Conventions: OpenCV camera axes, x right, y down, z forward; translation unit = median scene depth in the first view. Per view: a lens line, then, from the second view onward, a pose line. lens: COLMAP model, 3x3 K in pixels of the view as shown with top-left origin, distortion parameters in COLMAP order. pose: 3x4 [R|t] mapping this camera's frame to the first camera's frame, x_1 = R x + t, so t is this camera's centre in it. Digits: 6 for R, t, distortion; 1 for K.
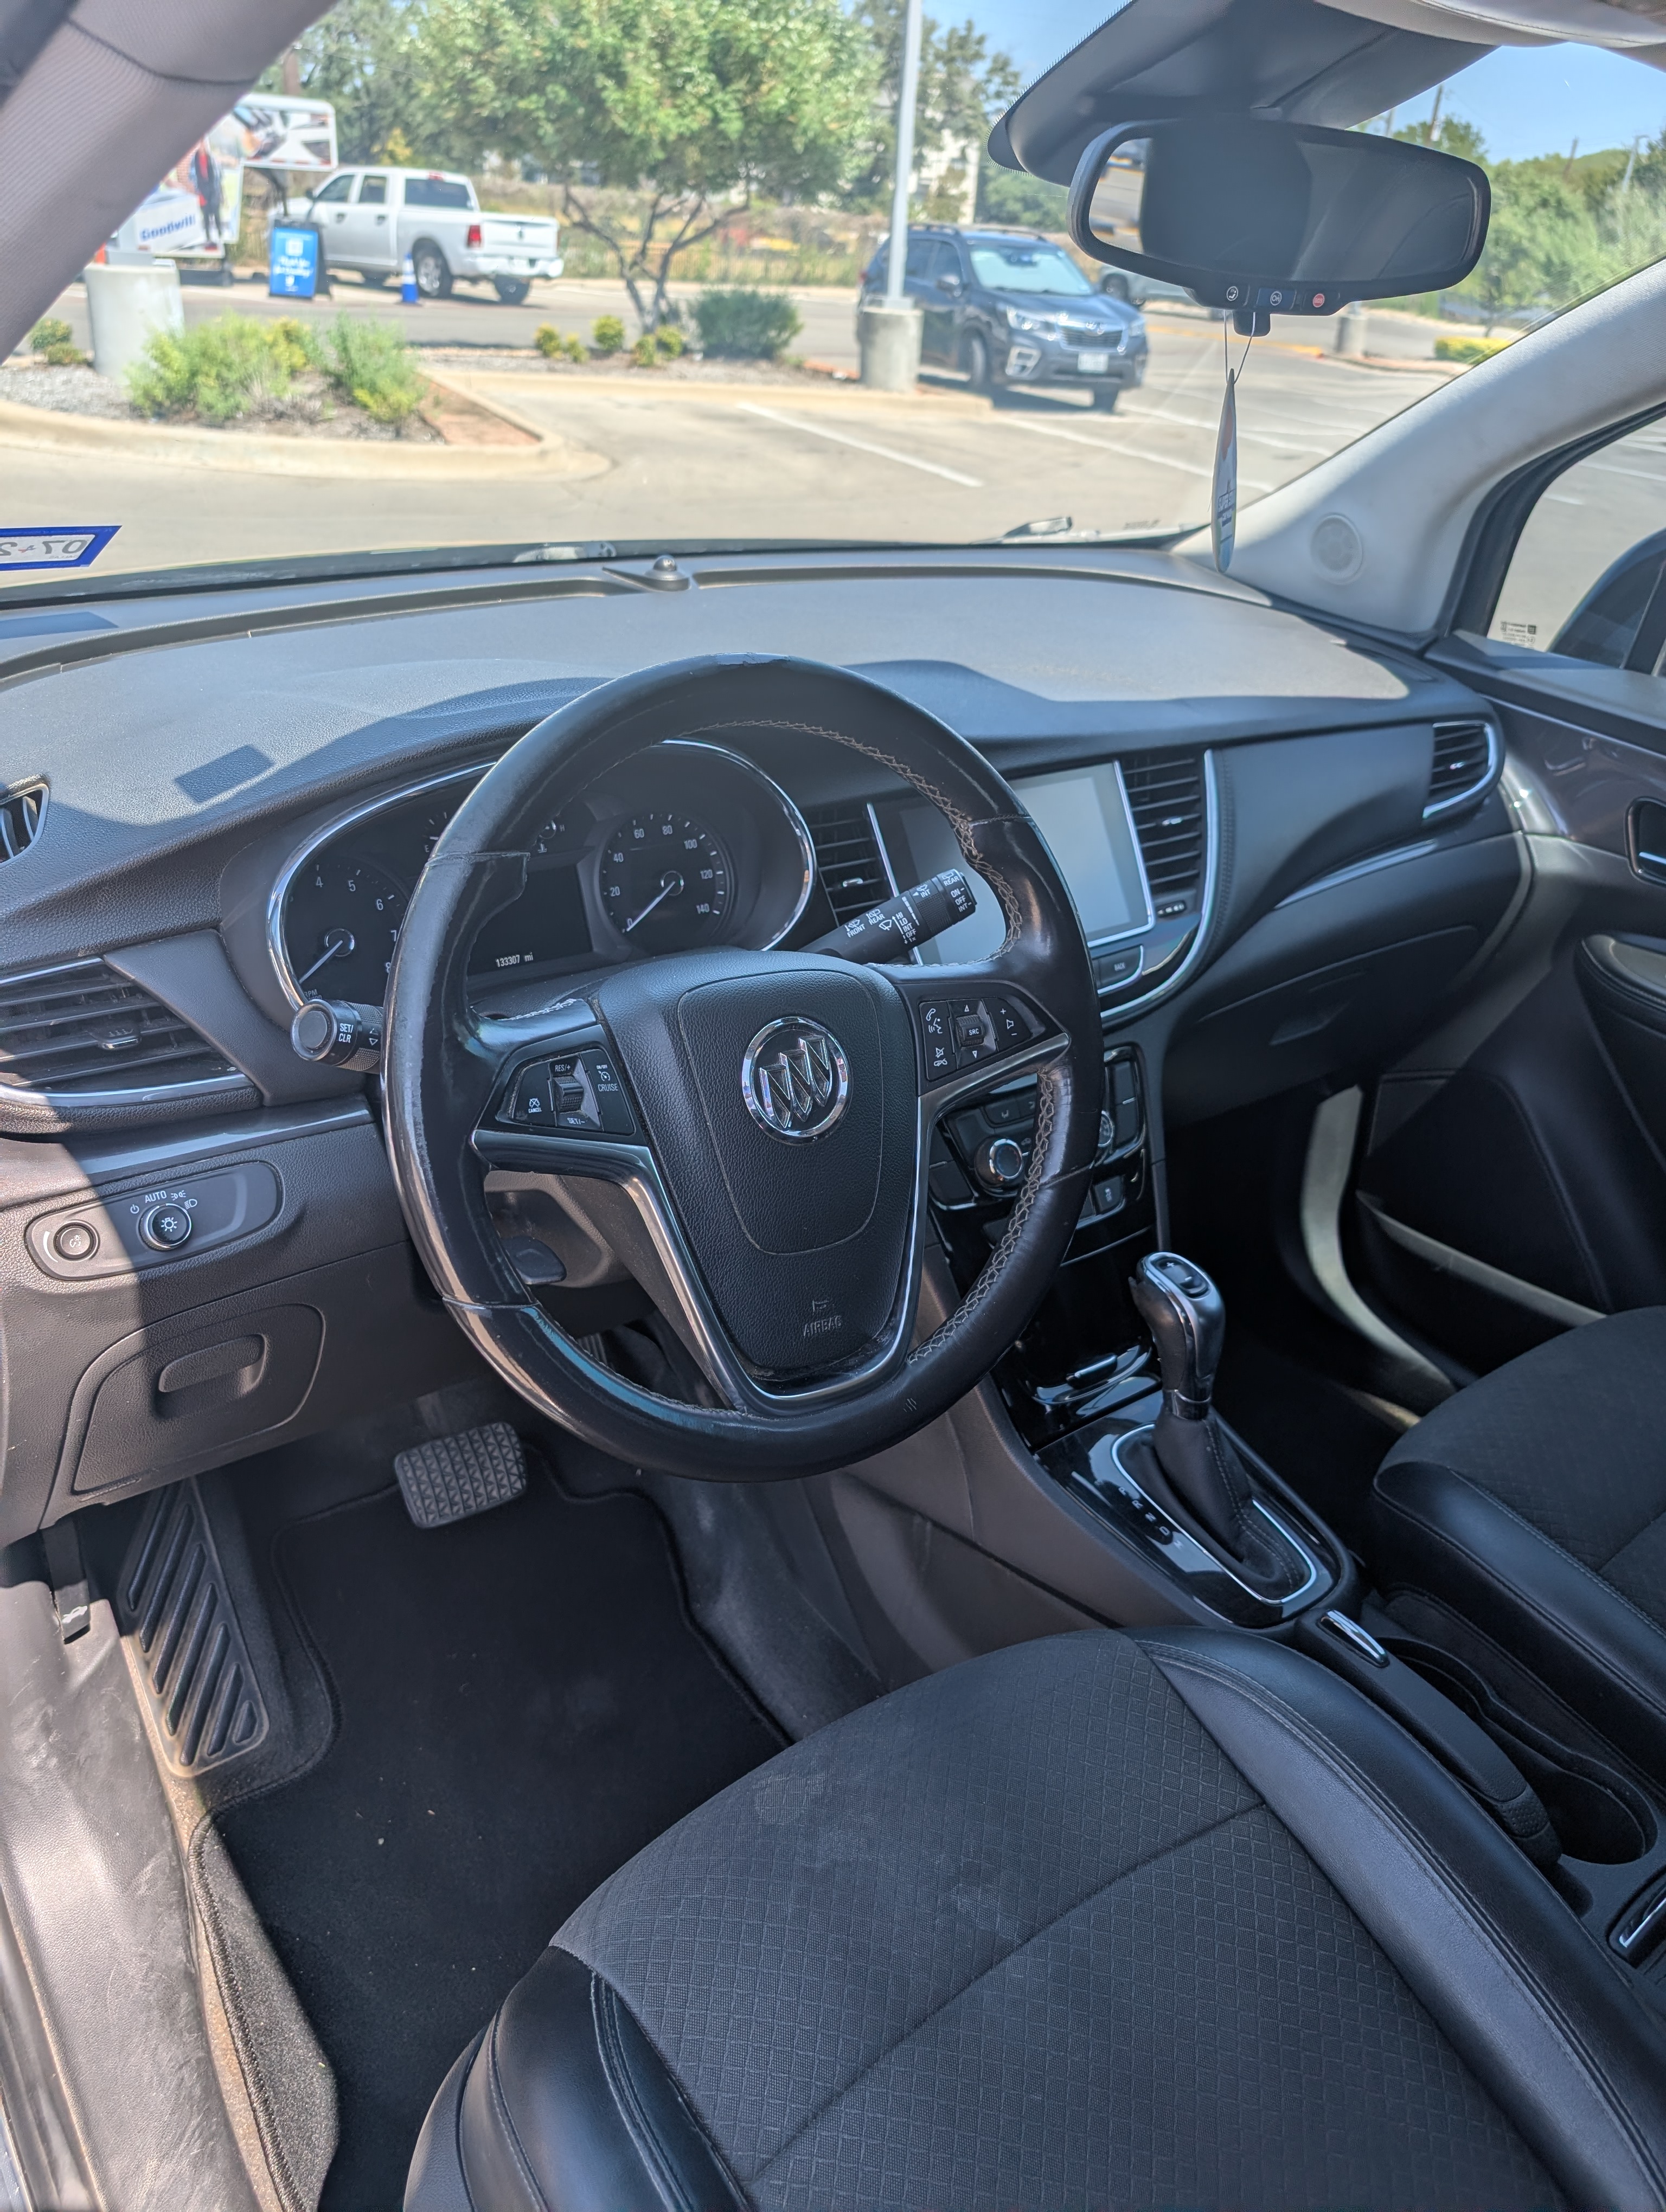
lens RADIAL K [[1601.3, 0, 834.4], [0, 1601.3, 1092.7], [0, 0, 1]] dist [-0.029288, 0.007608]
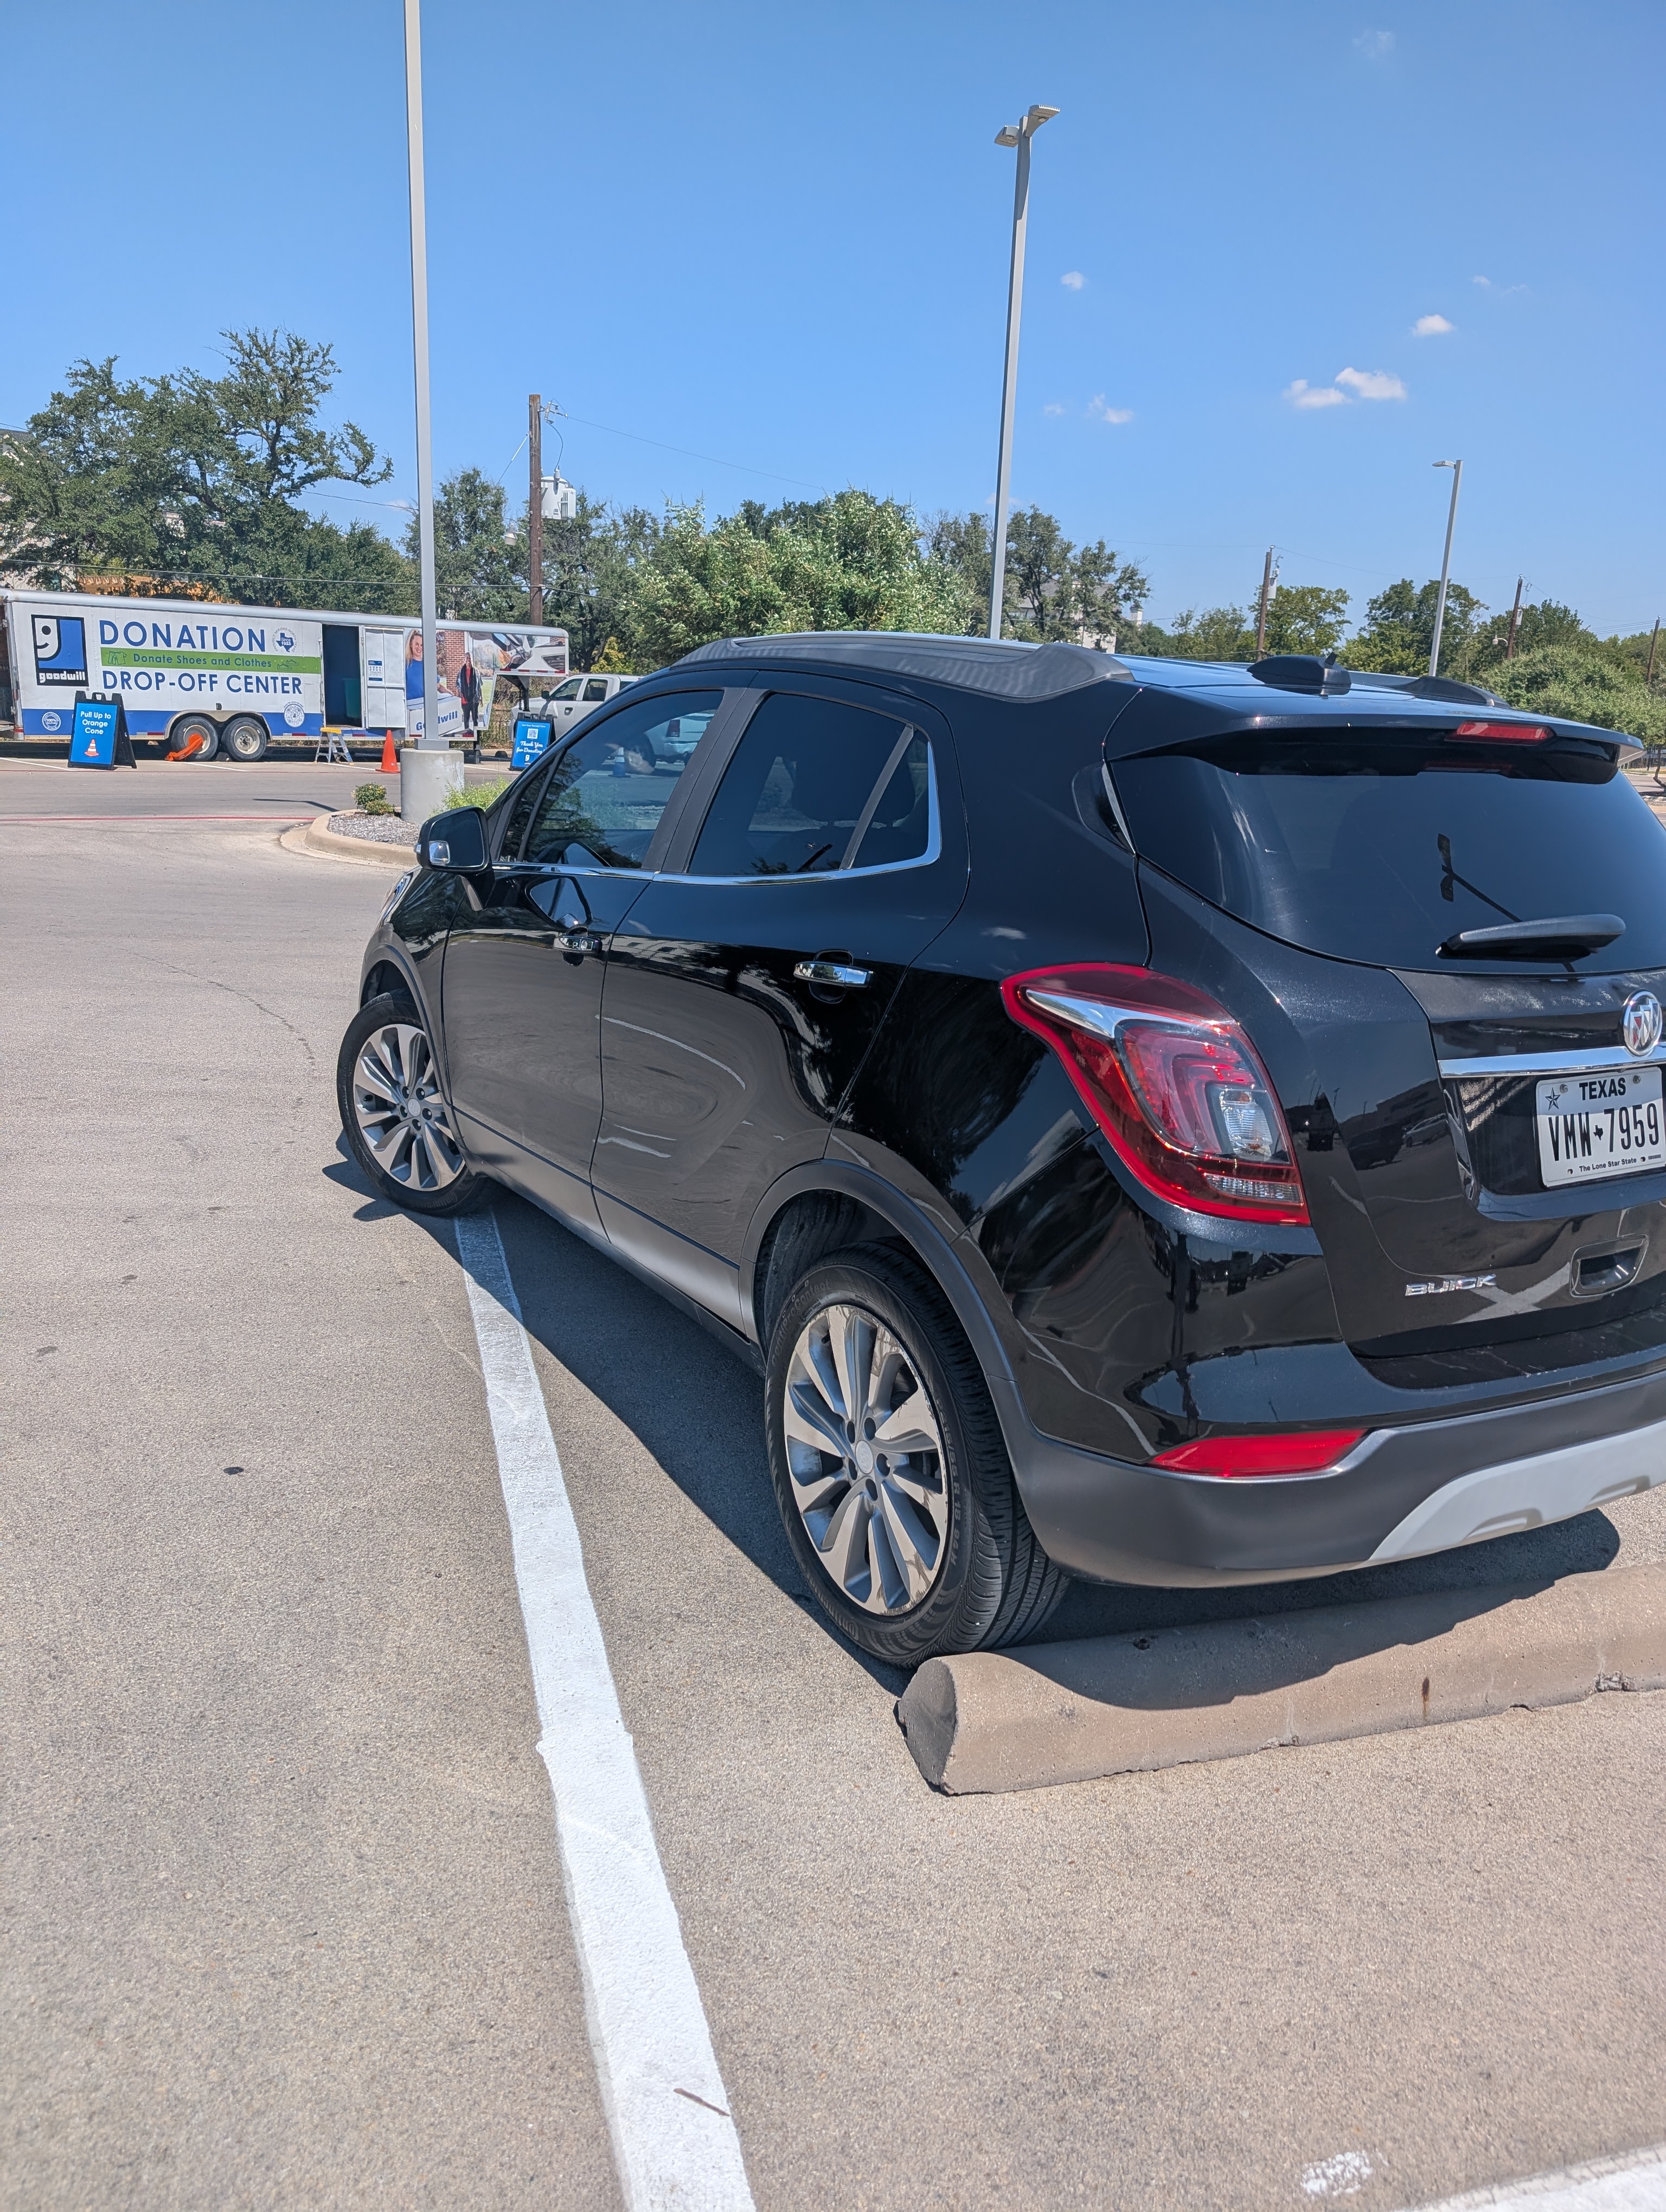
lens RADIAL K [[1601.3, 0, 837.6], [0, 1601.3, 1126.6], [0, 0, 1]] dist [-0.029288, 0.007608]
pose [[0.995142, 0.007801, -0.098138, 0.028241], [-0.030952, 0.971097, -0.236672, 0.061810], [0.093455, 0.238559, 0.966621, -0.127505]]
